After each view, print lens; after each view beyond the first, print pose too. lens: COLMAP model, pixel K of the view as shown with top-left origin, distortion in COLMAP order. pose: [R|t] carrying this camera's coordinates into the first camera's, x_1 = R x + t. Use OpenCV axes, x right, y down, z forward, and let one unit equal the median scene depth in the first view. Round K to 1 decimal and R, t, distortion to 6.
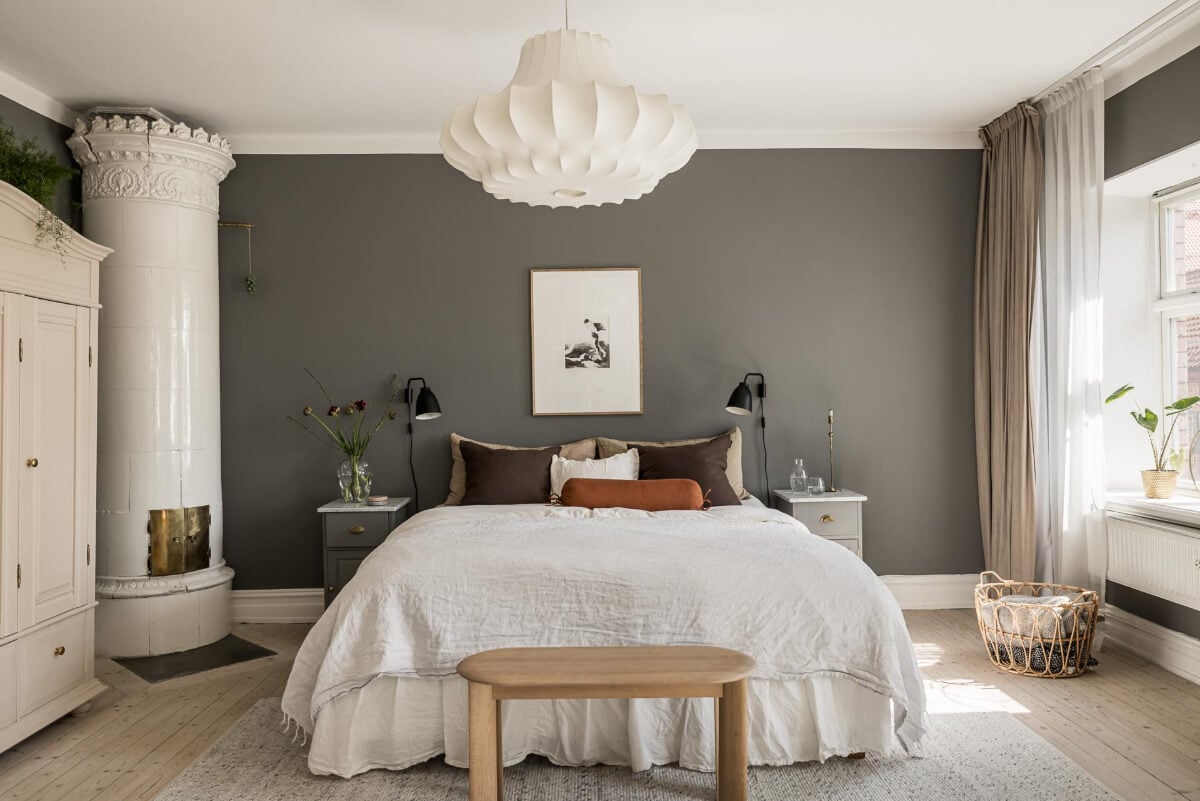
lens RADIAL K [[879.5, 0, 587.3], [0, 879.5, 403.0], [0, 0, 1]] dist [0.002799, 0.003225]
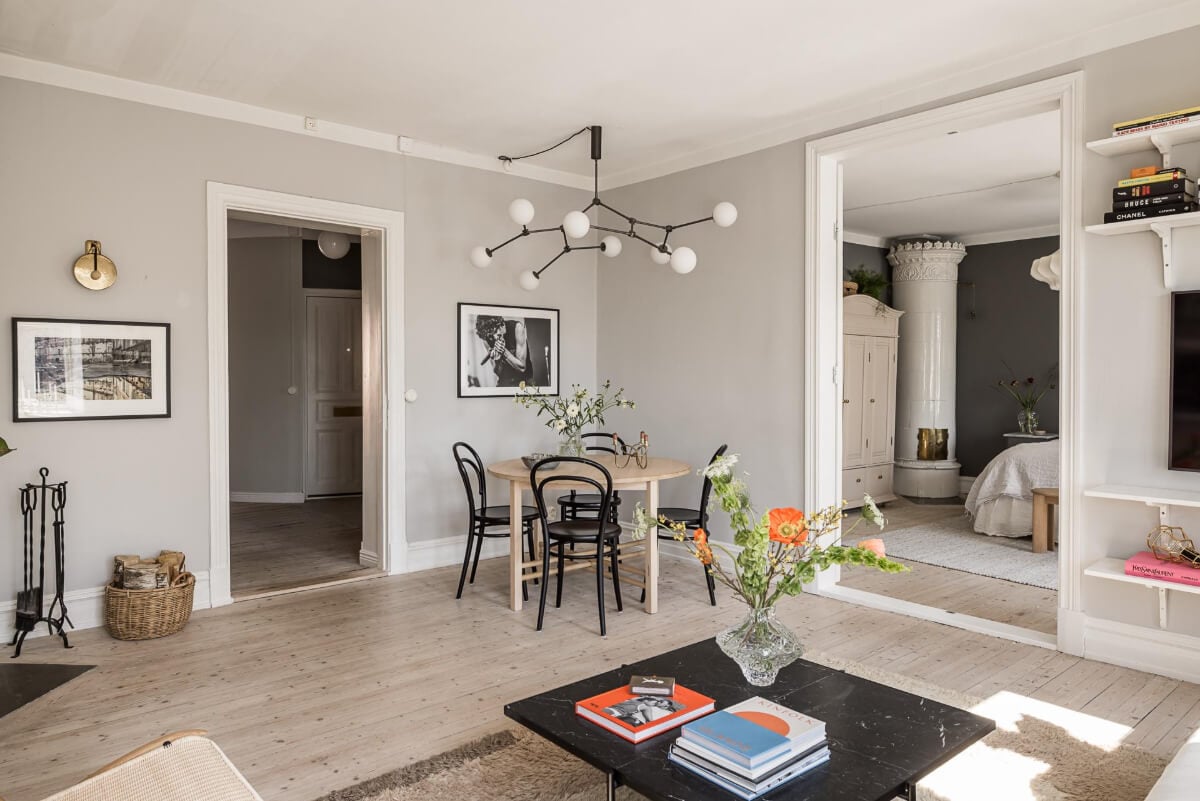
lens RADIAL K [[785.2, 0, 594.1], [0, 785.2, 389.9], [0, 0, 1]] dist [-0.003891, -0.000941]
pose [[0.637931, 0.028307, -0.769573, 0.448045], [-0.011572, 0.999564, 0.027175, -0.011975], [0.770007, -0.008430, 0.637980, -0.792897]]
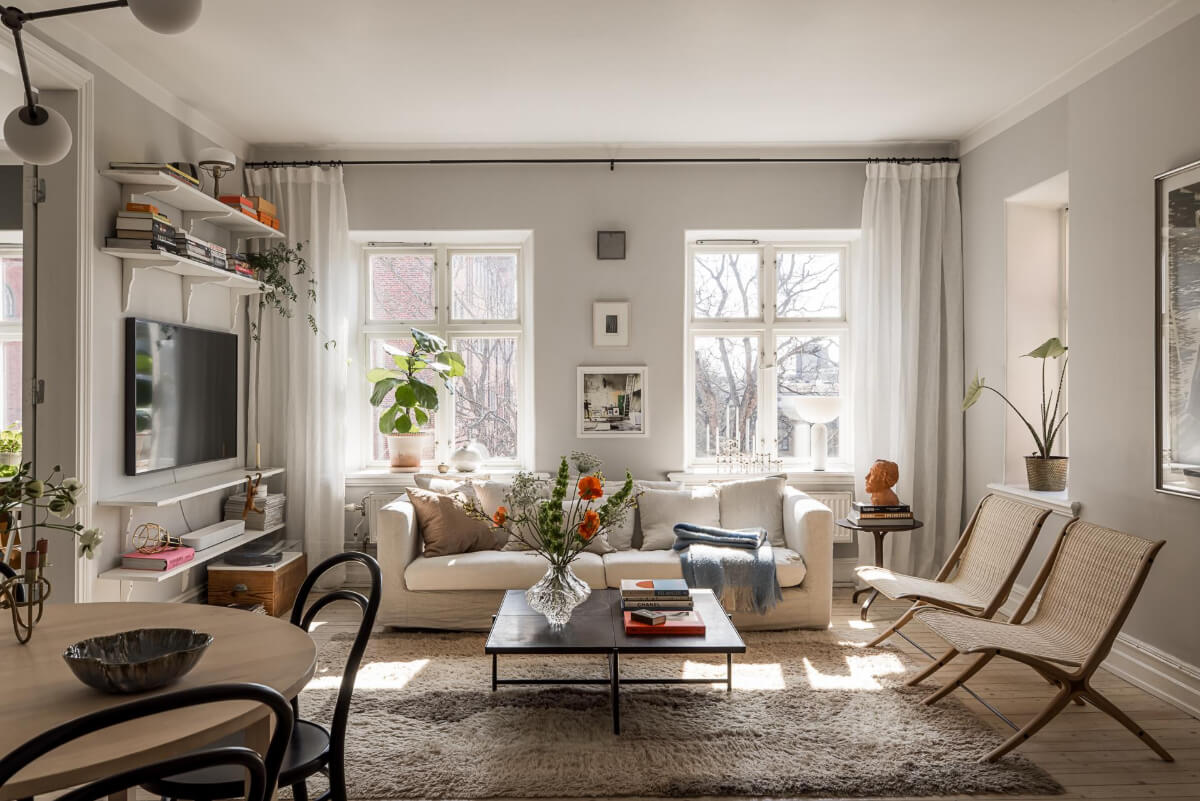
lens RADIAL K [[934.5, 0, 594.6], [0, 934.5, 394.0], [0, 0, 1]] dist [0.001734, 0.000124]
pose [[0.007438, 0.010241, 0.999920, -0.730202], [0.005633, 0.999931, -0.010283, 0.002983], [-0.999956, 0.005709, 0.007380, -0.407191]]
